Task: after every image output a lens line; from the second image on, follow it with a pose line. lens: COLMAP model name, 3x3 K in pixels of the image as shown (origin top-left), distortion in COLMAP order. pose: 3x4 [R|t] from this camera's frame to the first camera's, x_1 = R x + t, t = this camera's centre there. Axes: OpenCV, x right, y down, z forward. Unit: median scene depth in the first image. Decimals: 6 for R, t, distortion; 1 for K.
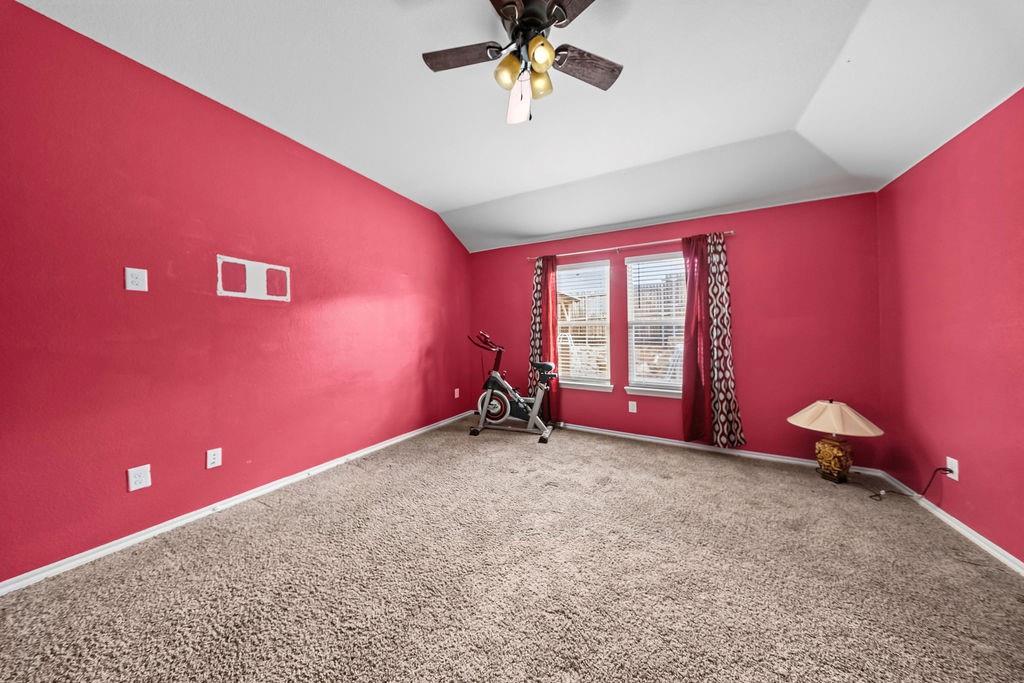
lens RADIAL K [[299.4, 0, 513.8], [0, 299.4, 339.6], [0, 0, 1]] dist [0.000605, -0.000077]
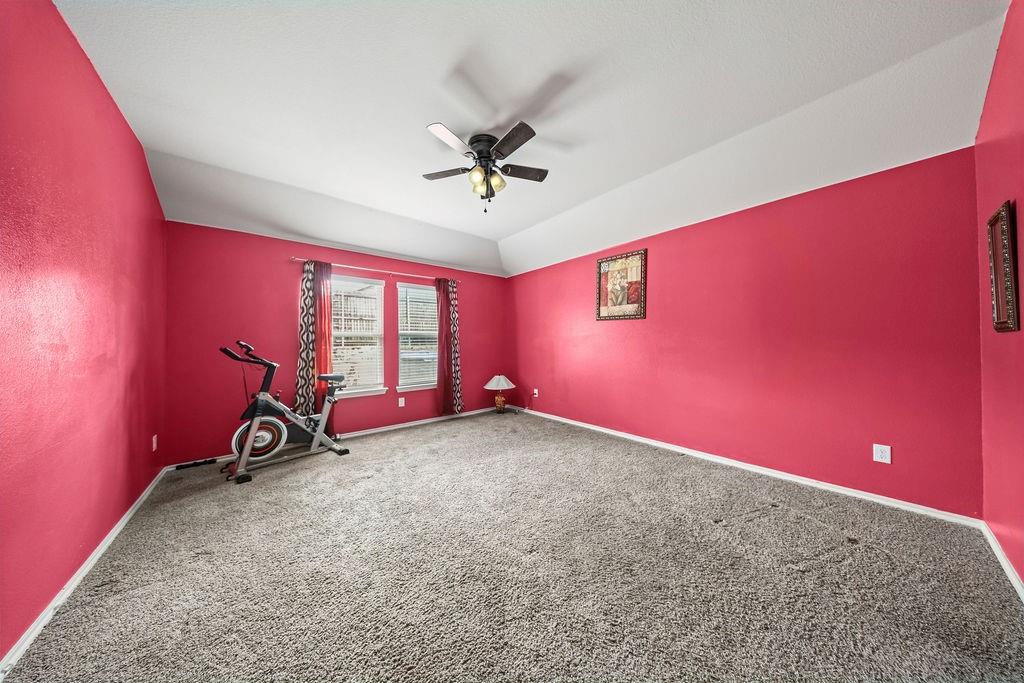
lens RADIAL K [[297.9, 0, 510.3], [0, 297.9, 342.4], [0, 0, 1]] dist [-0.008032, -0.000108]
pose [[0.377356, -0.005511, 0.926052, -0.608021], [0.029697, 0.999540, -0.006153, -0.002223], [-0.925592, 0.029823, 0.377346, 0.116270]]
